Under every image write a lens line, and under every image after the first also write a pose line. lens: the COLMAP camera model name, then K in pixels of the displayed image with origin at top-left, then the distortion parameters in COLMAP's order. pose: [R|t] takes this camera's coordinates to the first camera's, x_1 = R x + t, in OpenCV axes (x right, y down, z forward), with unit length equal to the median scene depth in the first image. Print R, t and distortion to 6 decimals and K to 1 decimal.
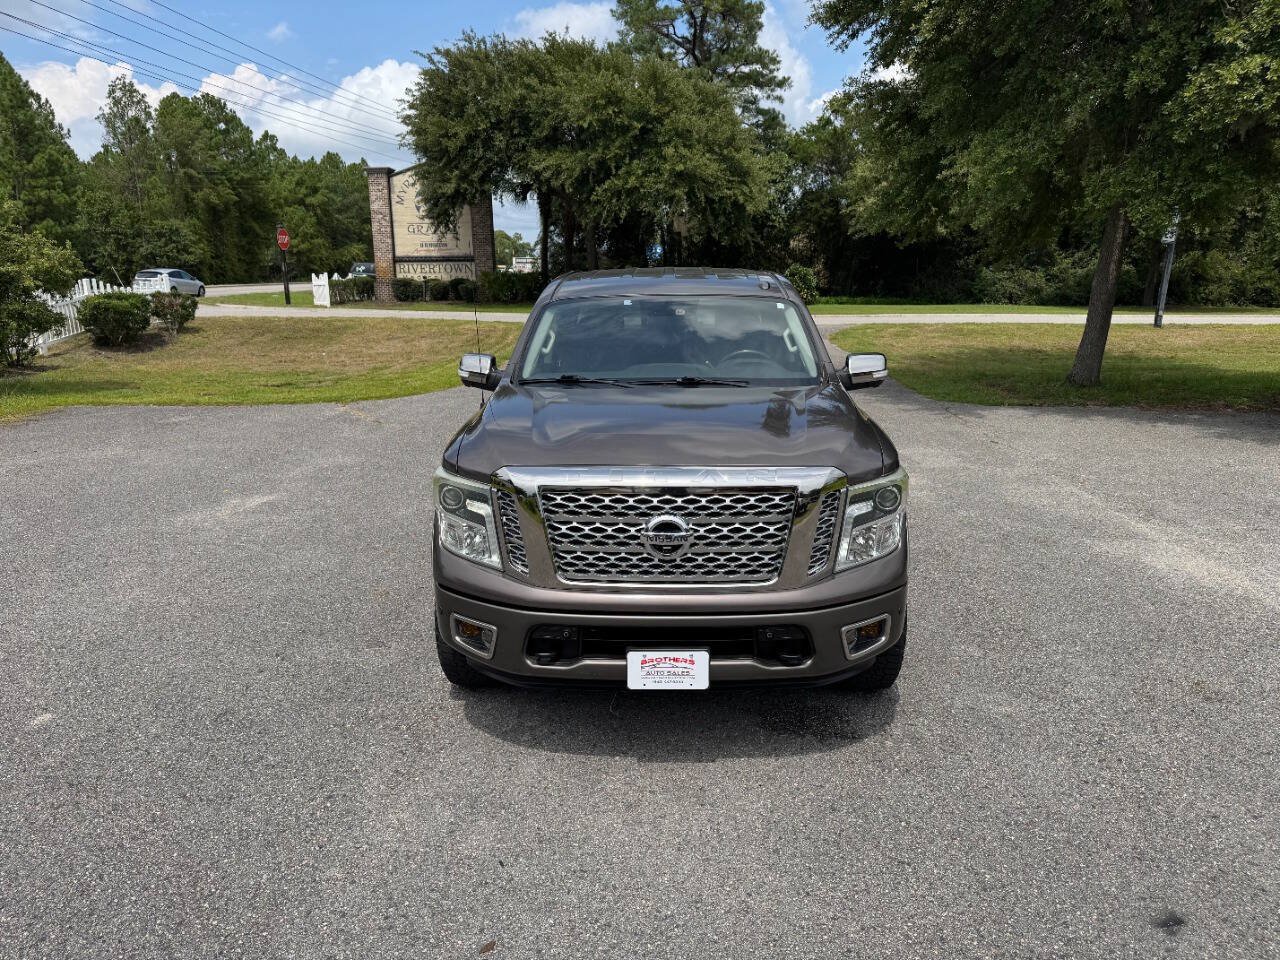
lens RADIAL K [[904.6, 0, 636.8], [0, 904.6, 481.7], [0, 0, 1]] dist [0.031370, -0.040092]
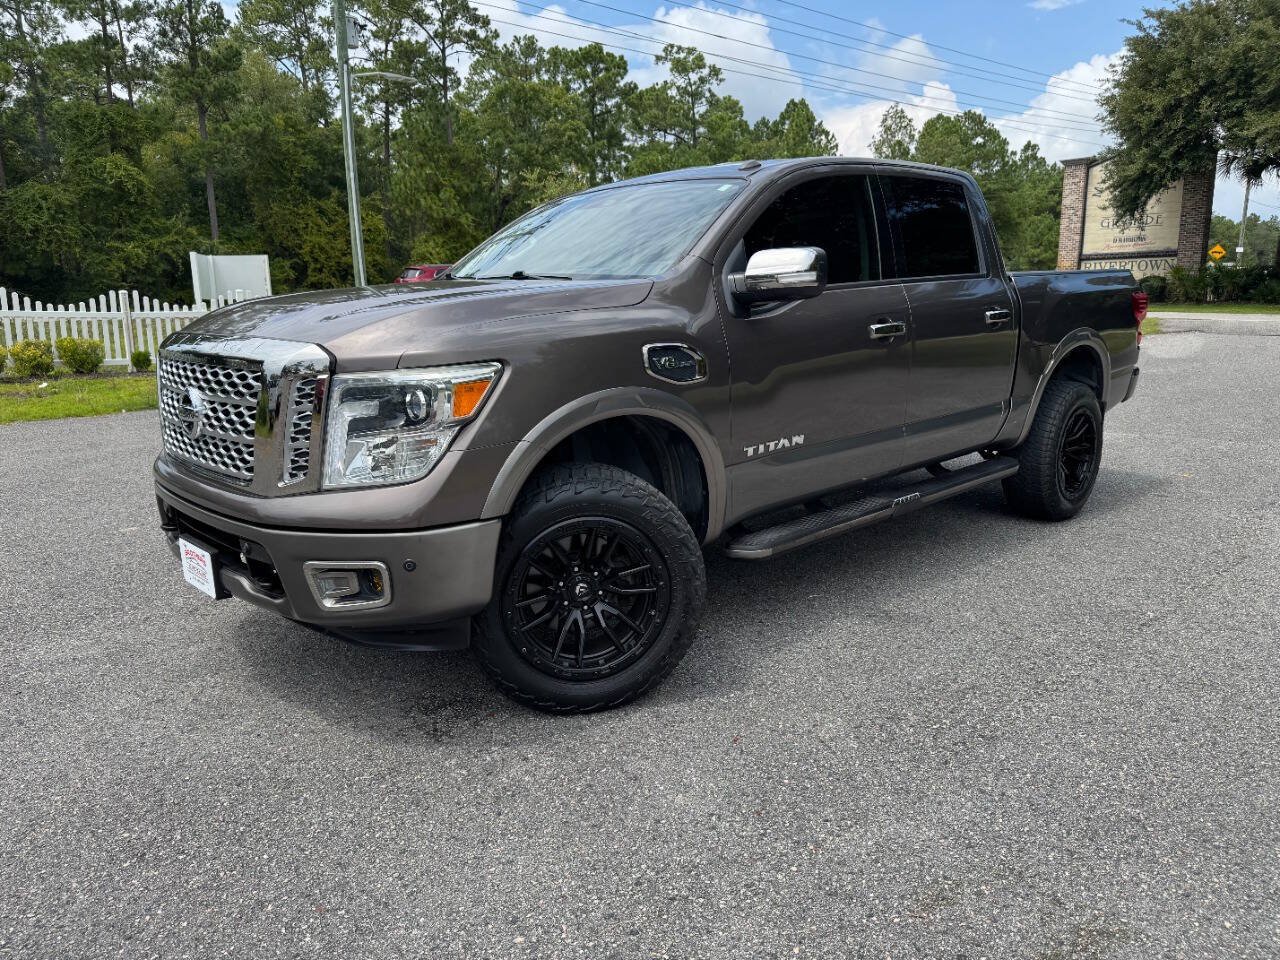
lens RADIAL K [[904.6, 0, 640.7], [0, 904.6, 483.4], [0, 0, 1]] dist [0.031370, -0.040092]
pose [[0.713462, 0.137347, -0.687101, 0.106581], [-0.146597, 0.988158, 0.045305, 0.002735], [0.685187, 0.068404, 0.725148, 0.073761]]
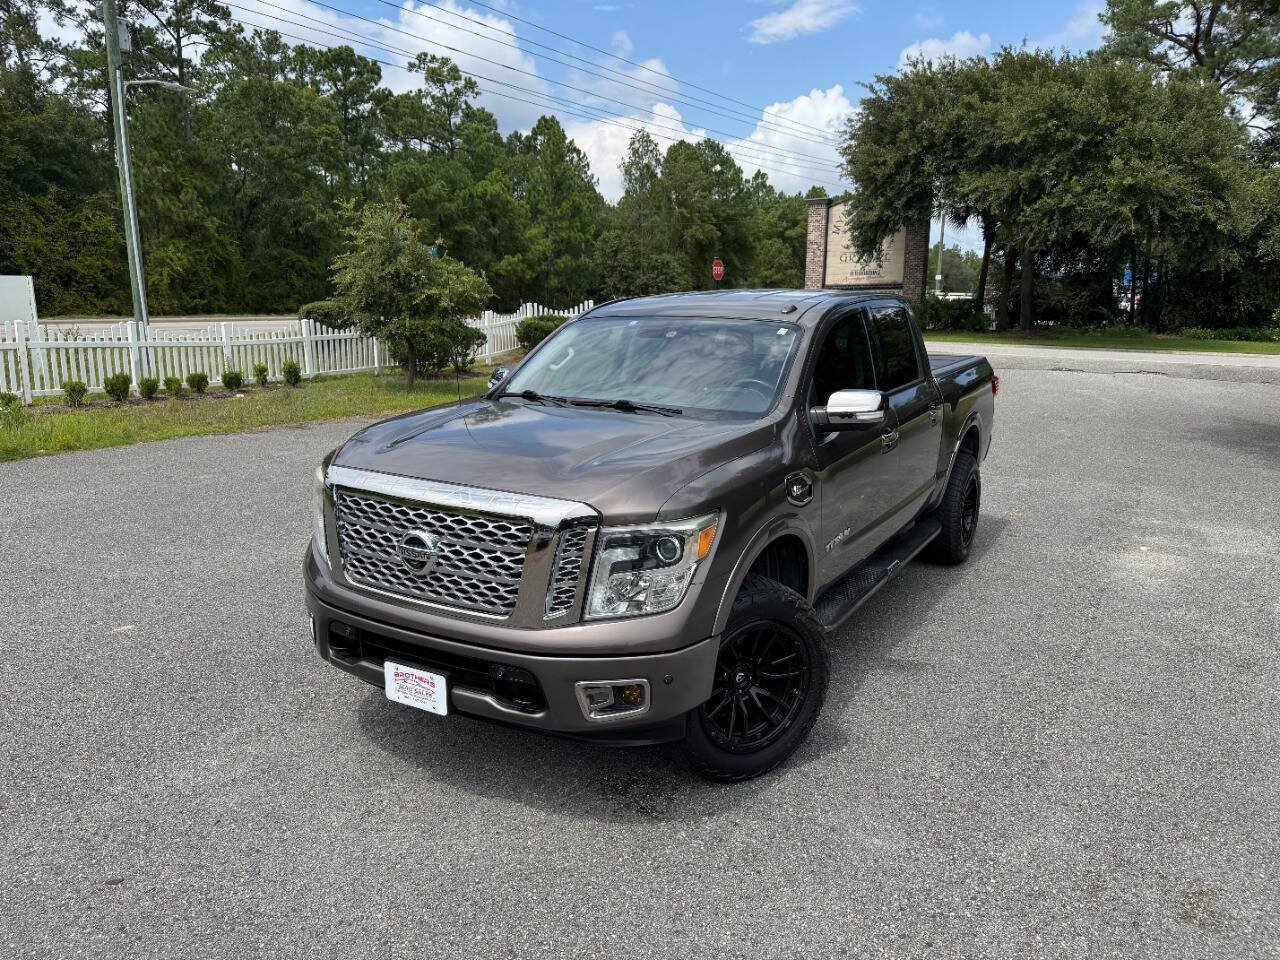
lens RADIAL K [[904.6, 0, 642.4], [0, 904.6, 480.9], [0, 0, 1]] dist [0.031370, -0.040092]
pose [[0.875916, 0.103725, -0.471183, 0.078487], [-0.118287, 0.992979, -0.001300, -0.004924], [0.467739, 0.056873, 0.882035, 0.026500]]
